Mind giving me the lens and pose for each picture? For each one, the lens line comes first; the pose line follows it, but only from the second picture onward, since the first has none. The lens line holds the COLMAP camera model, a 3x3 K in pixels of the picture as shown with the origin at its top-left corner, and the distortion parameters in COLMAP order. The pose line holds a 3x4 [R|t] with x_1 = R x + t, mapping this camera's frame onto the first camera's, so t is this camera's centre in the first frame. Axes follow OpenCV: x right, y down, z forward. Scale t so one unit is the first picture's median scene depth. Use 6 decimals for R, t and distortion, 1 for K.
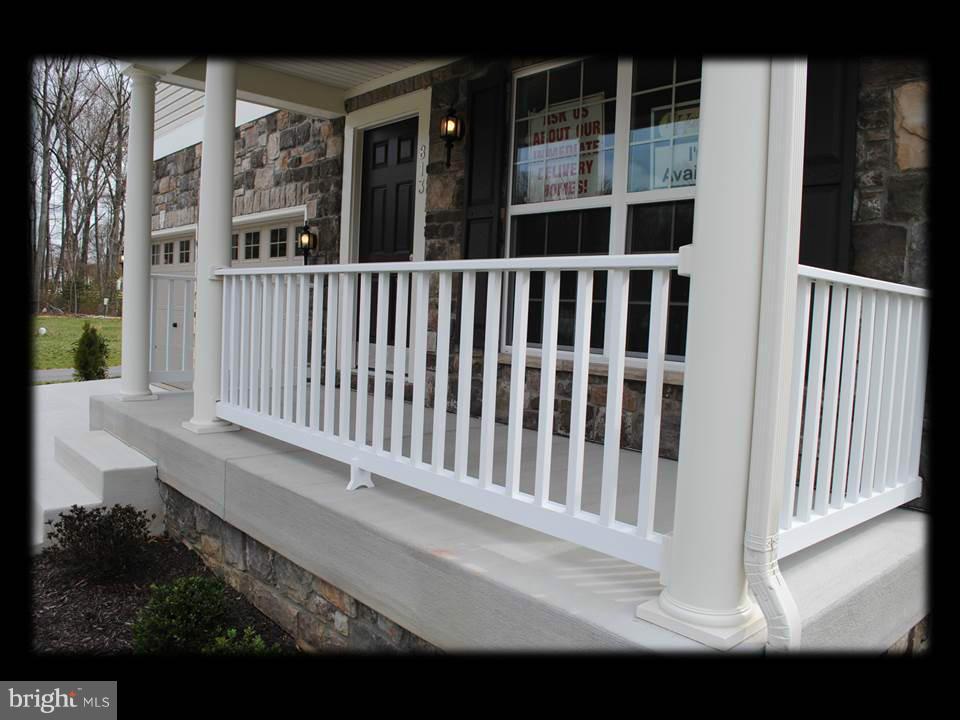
lens RADIAL K [[721.1, 0, 484.7], [0, 721.1, 358.5], [0, 0, 1]] dist [-0.071396, -0.003460]
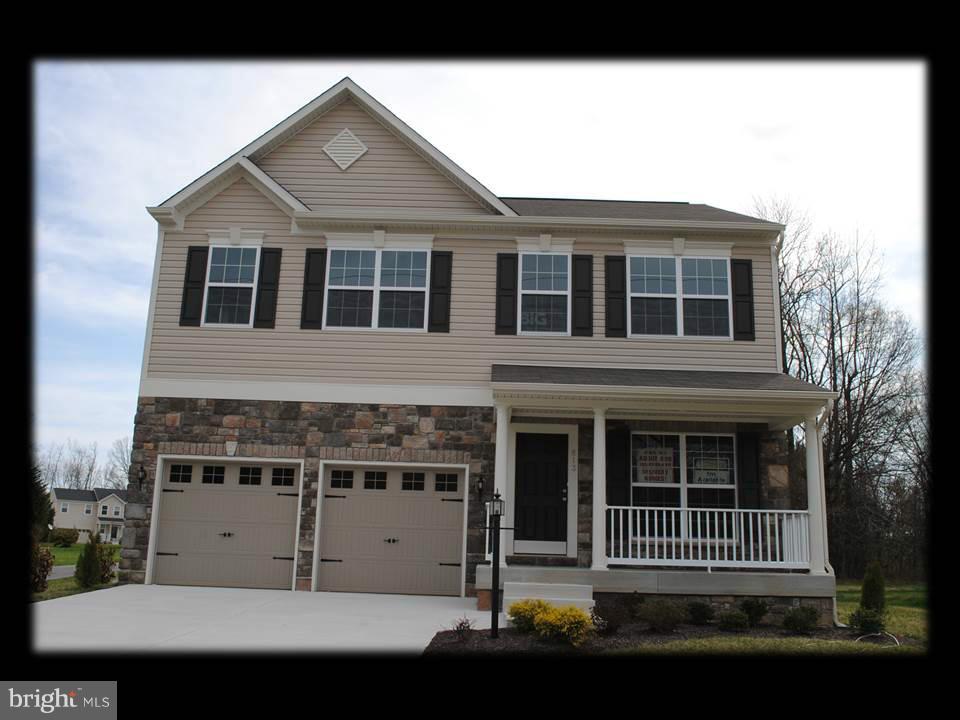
lens RADIAL K [[913.5, 0, 483.4], [0, 913.5, 354.6], [0, 0, 1]] dist [-0.053054, 0.000000]
pose [[0.682024, 0.140850, 0.717638, -2.751725], [0.047848, 0.970582, -0.235969, 0.088716], [-0.729763, 0.195274, 0.655221, -0.849037]]
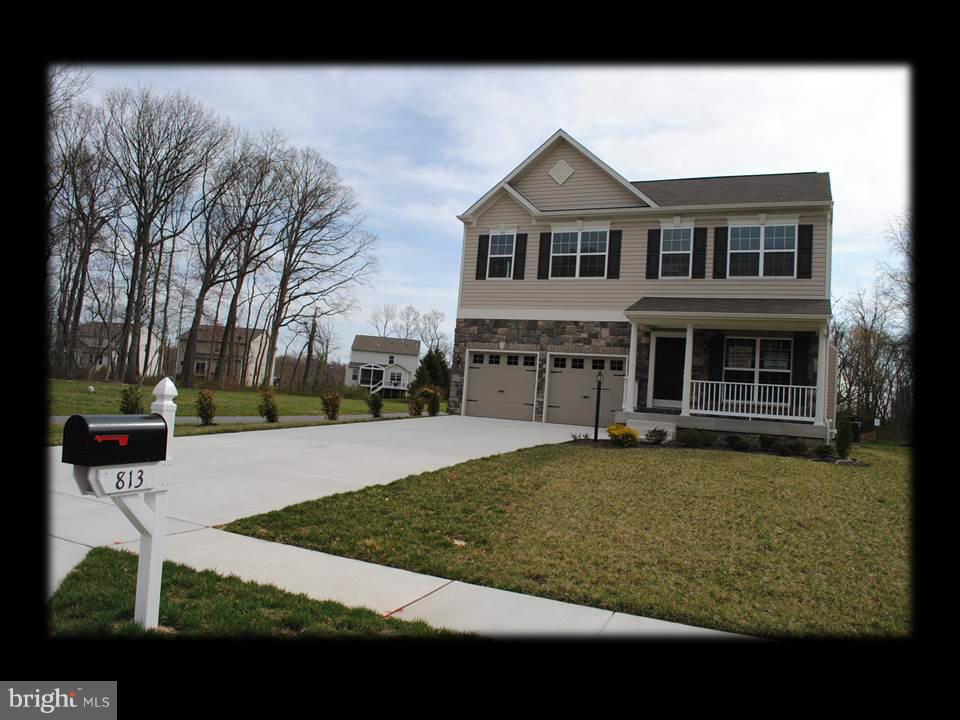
lens RADIAL K [[721.1, 0, 475.7], [0, 721.1, 356.6], [0, 0, 1]] dist [-0.071396, -0.003460]
pose [[0.925490, 0.051548, 0.375247, -2.954855], [-0.010568, 0.993824, -0.110460, 0.211898], [-0.378624, 0.098264, 0.920320, -2.381368]]
